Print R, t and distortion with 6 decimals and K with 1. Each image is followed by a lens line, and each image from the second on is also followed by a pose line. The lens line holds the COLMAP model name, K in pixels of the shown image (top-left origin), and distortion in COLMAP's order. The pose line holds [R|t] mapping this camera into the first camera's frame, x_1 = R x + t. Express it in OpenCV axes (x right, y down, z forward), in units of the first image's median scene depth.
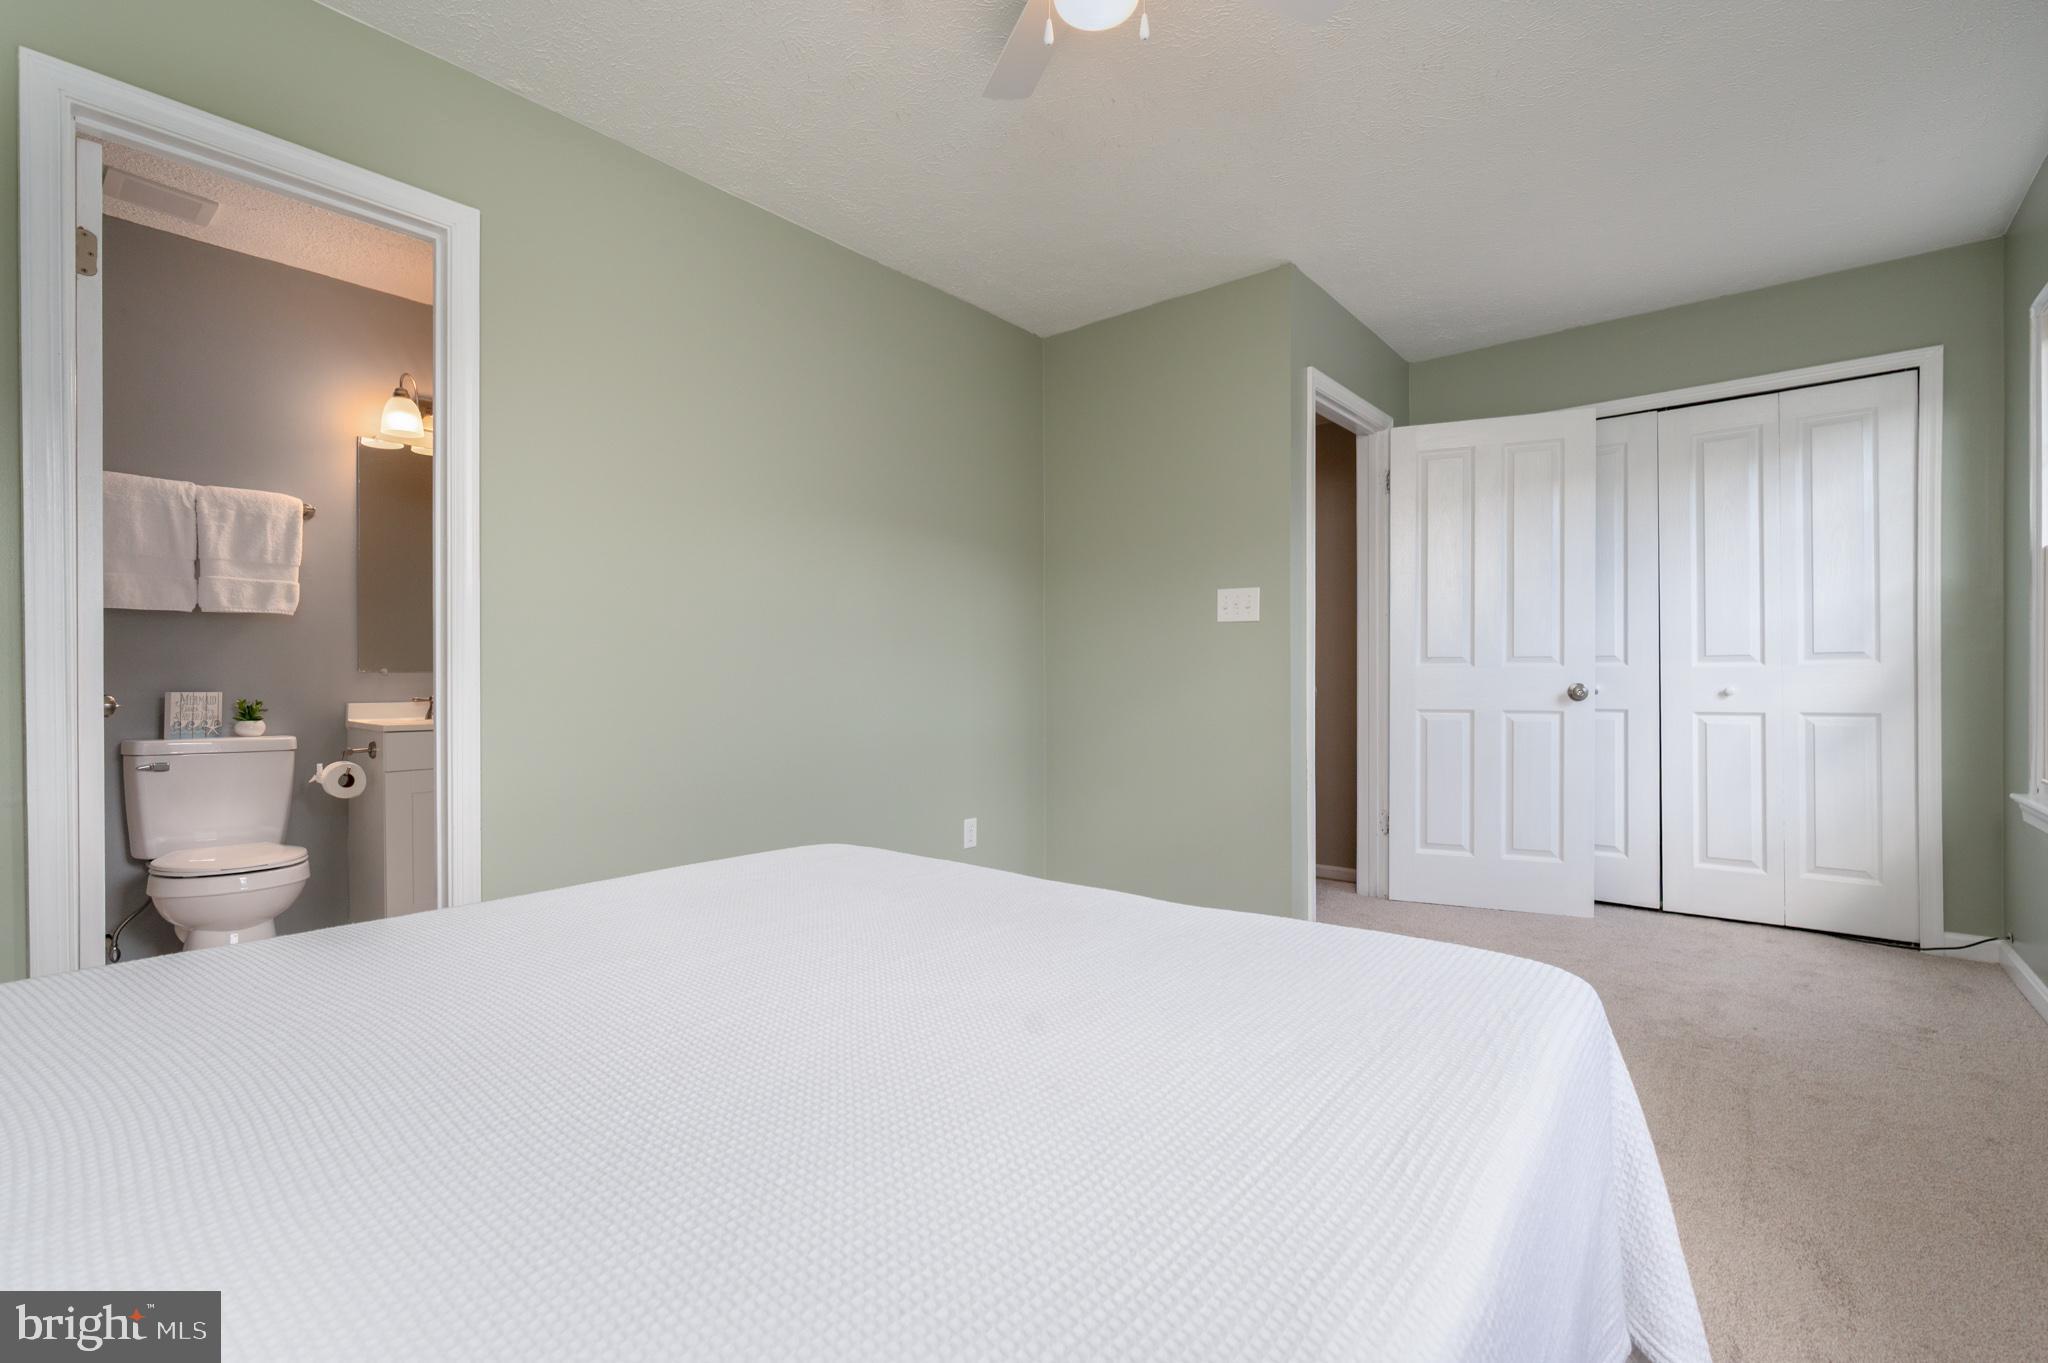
lens RADIAL K [[884.4, 0, 1016.7], [0, 884.4, 677.5], [0, 0, 1]] dist [0.000916, 0.000585]
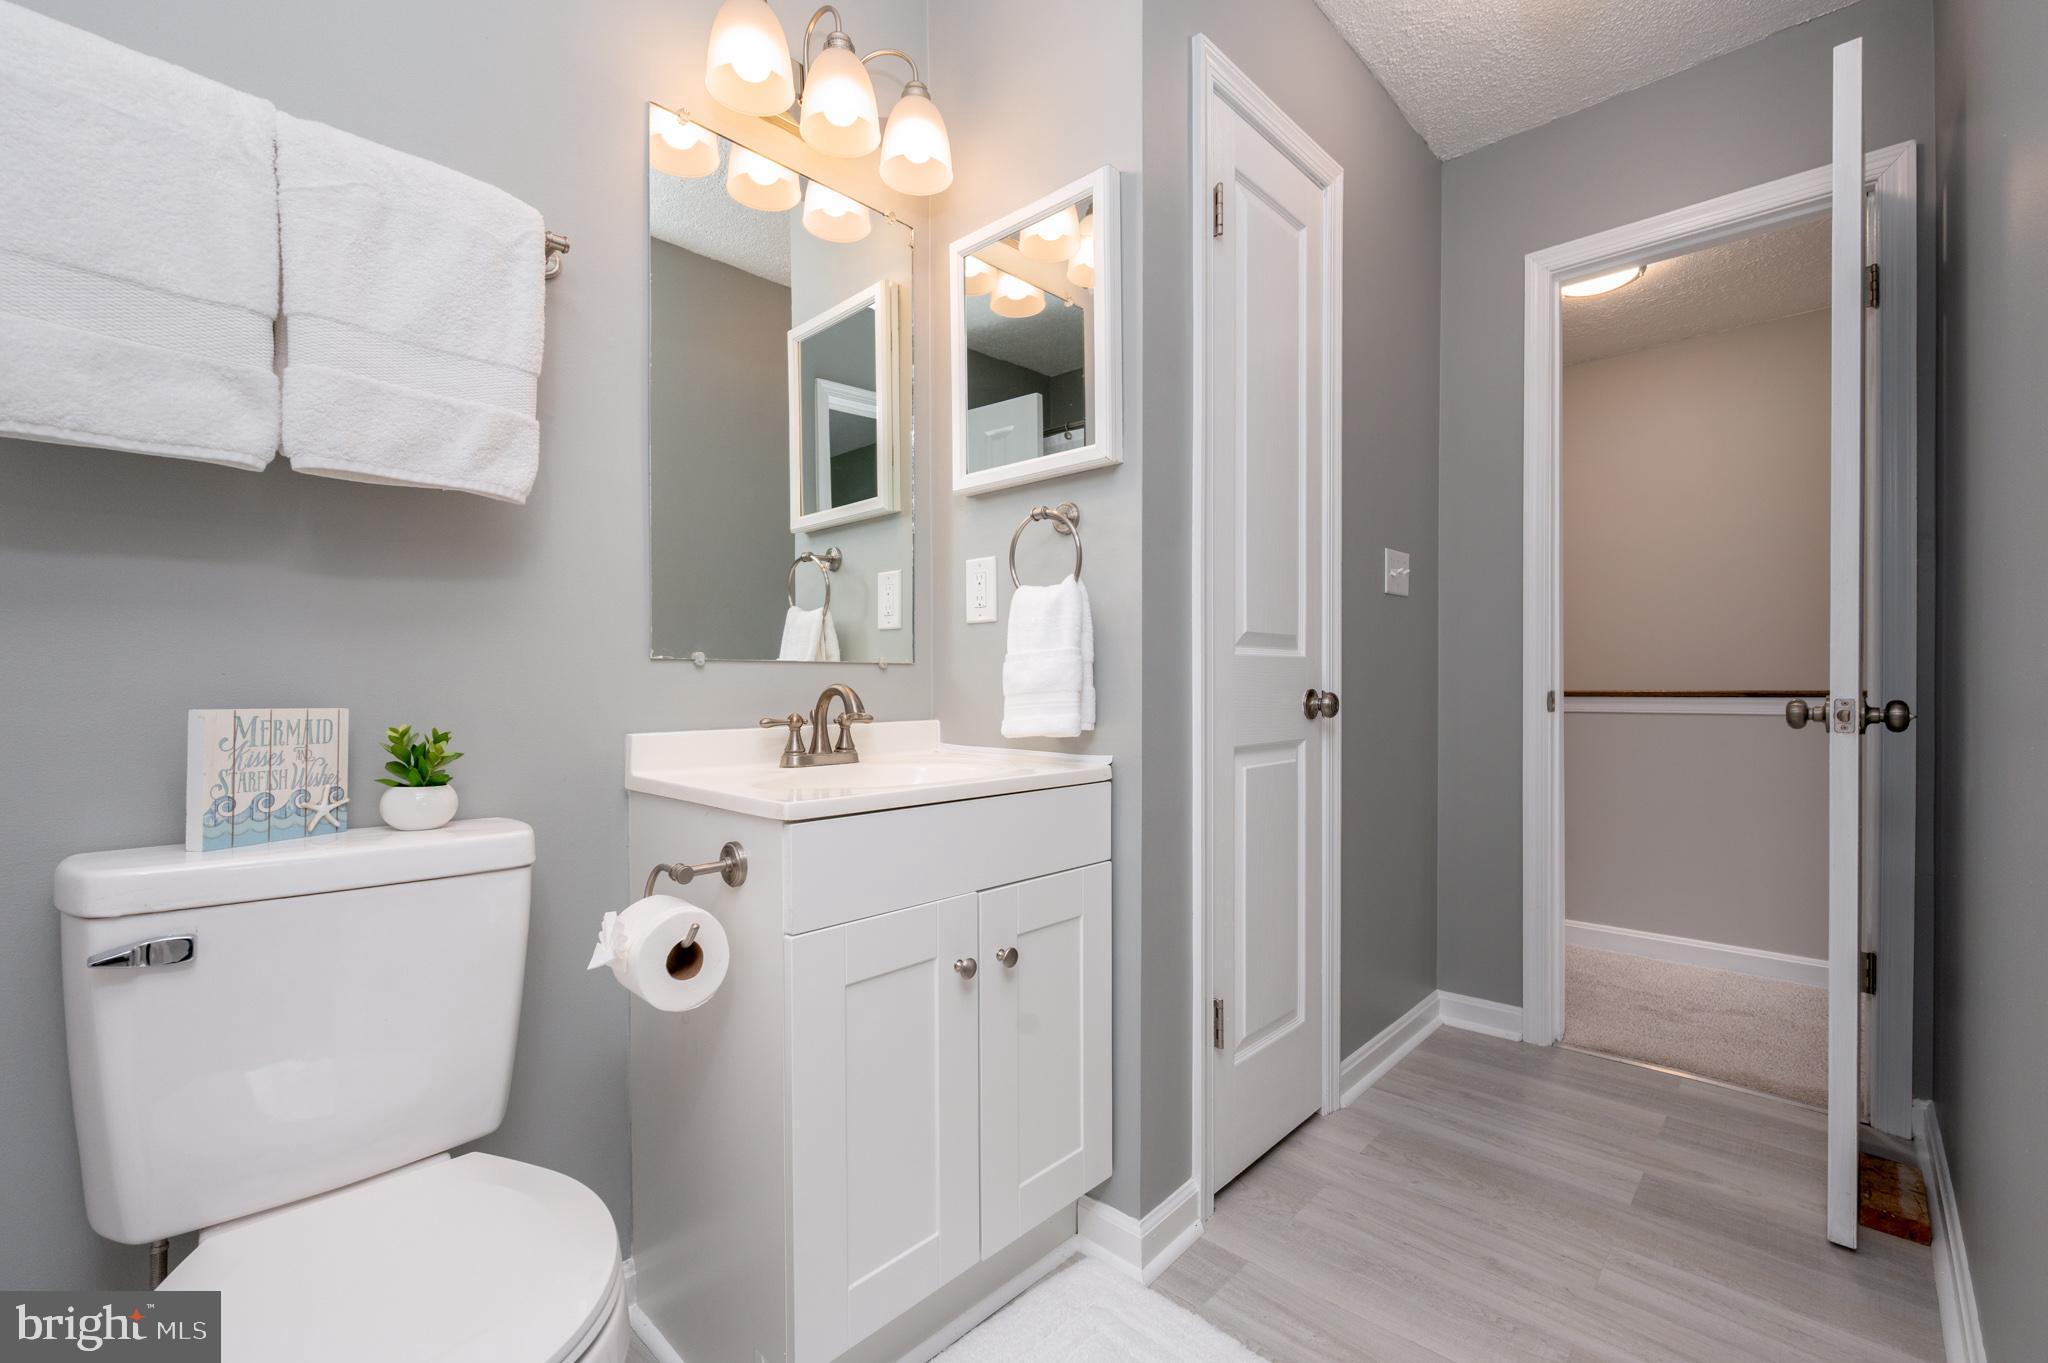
lens RADIAL K [[884.4, 0, 1025.2], [0, 884.4, 687.4], [0, 0, 1]] dist [0.000916, 0.000585]
pose [[0.997259, -0.002456, -0.073951, -0.602202], [0.002488, 0.999997, 0.000344, 0.008745], [0.073950, -0.000527, 0.997262, 0.667992]]
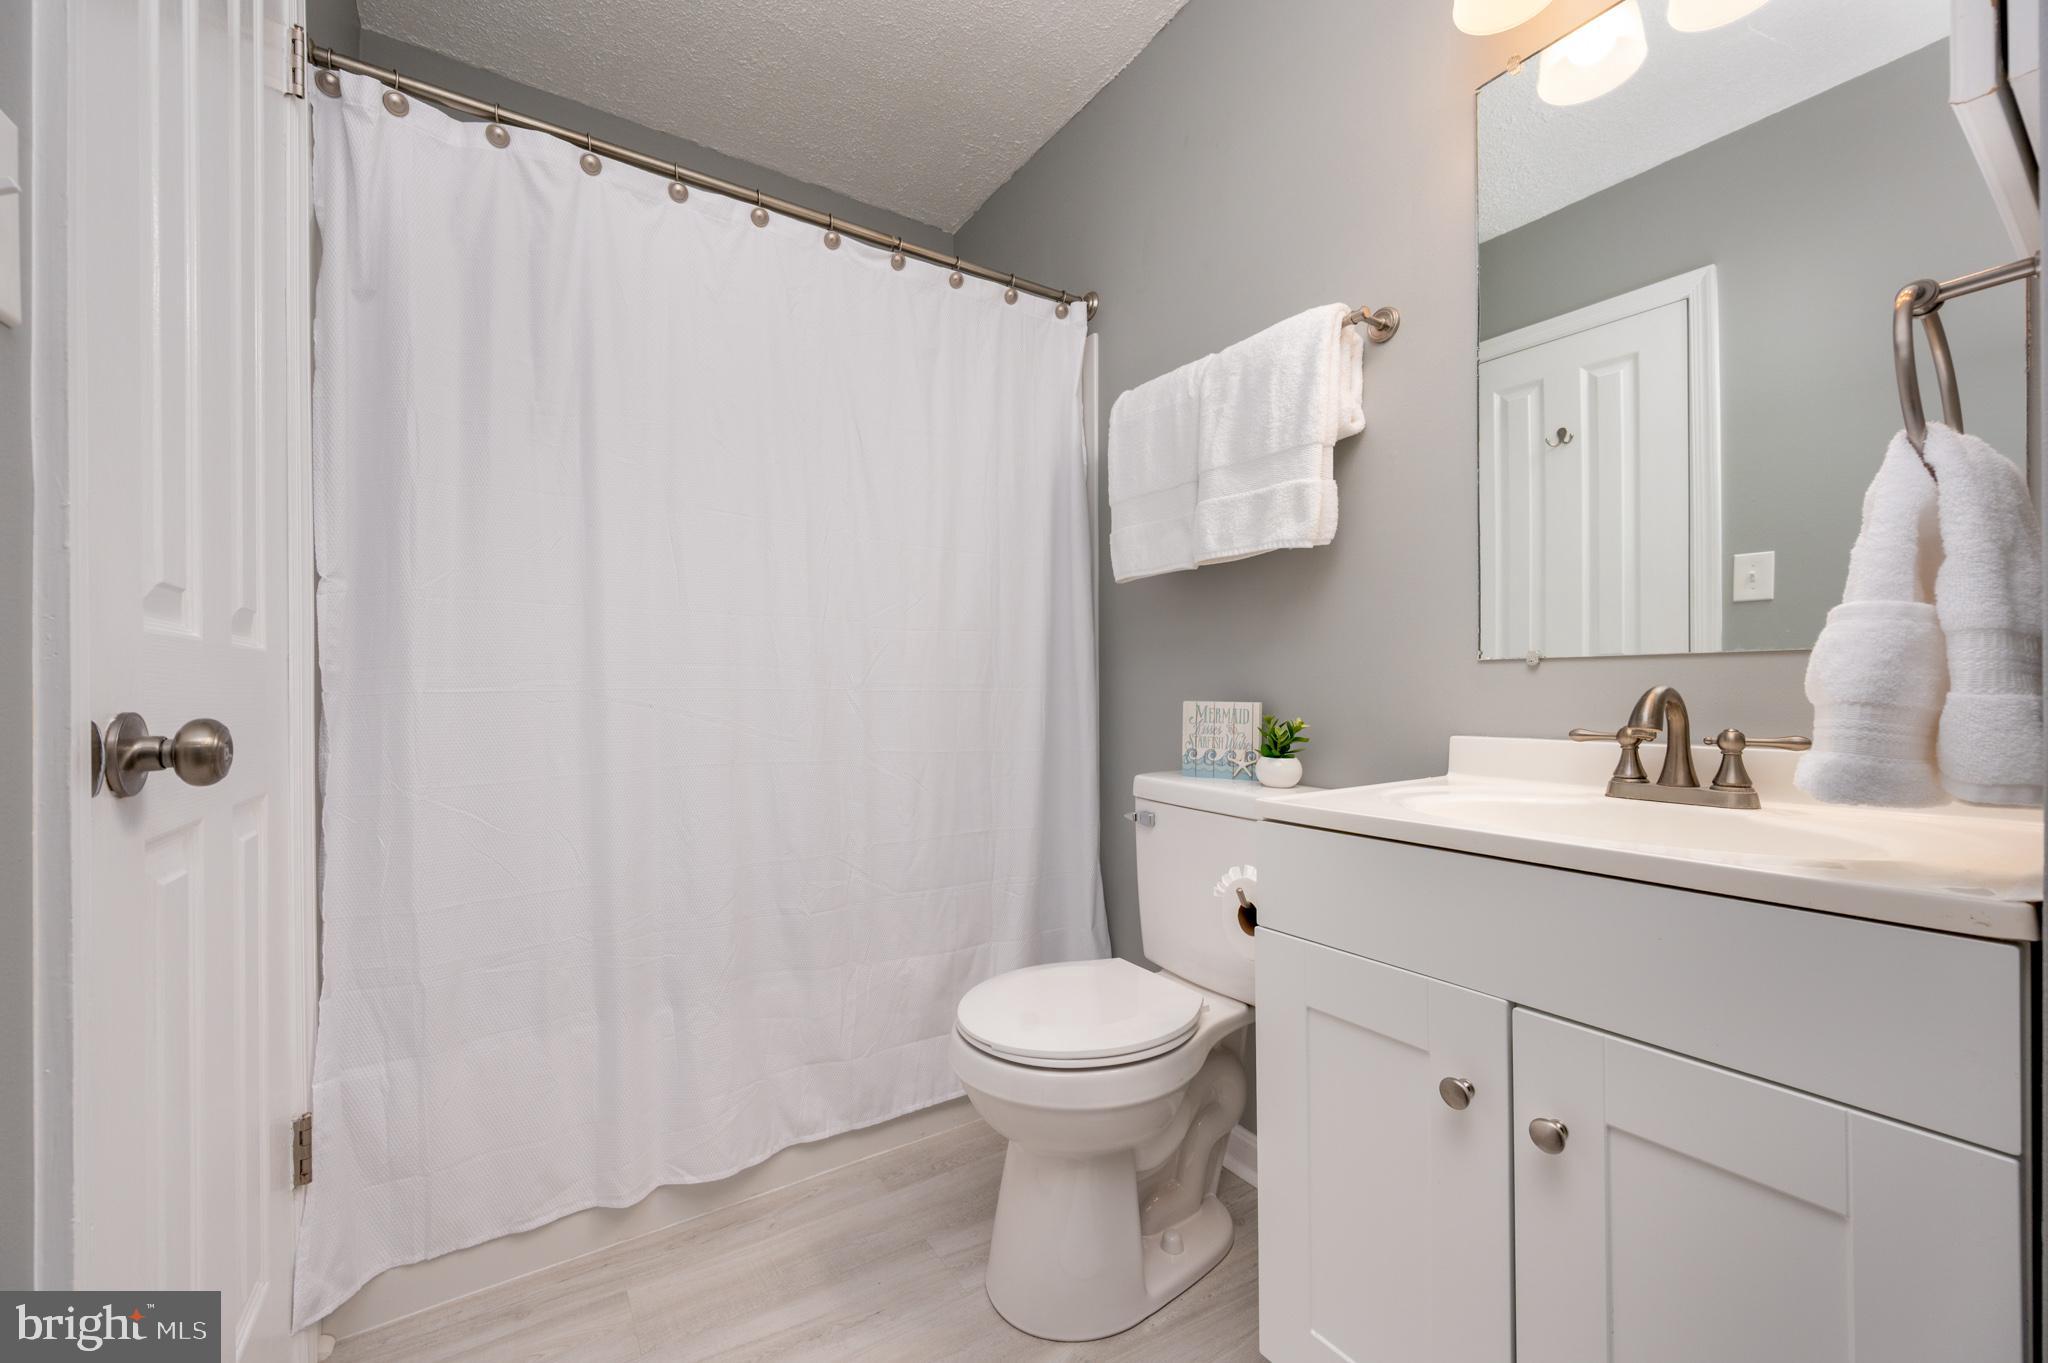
lens RADIAL K [[804.9, 0, 1031.2], [0, 804.9, 687.3], [0, 0, 1]] dist [-0.000830, 0.000275]
pose [[-0.285487, 0.002571, -0.958379, -0.365301], [0.005105, 0.999986, 0.001162, 0.005446], [0.958369, -0.004561, -0.285497, 1.020724]]
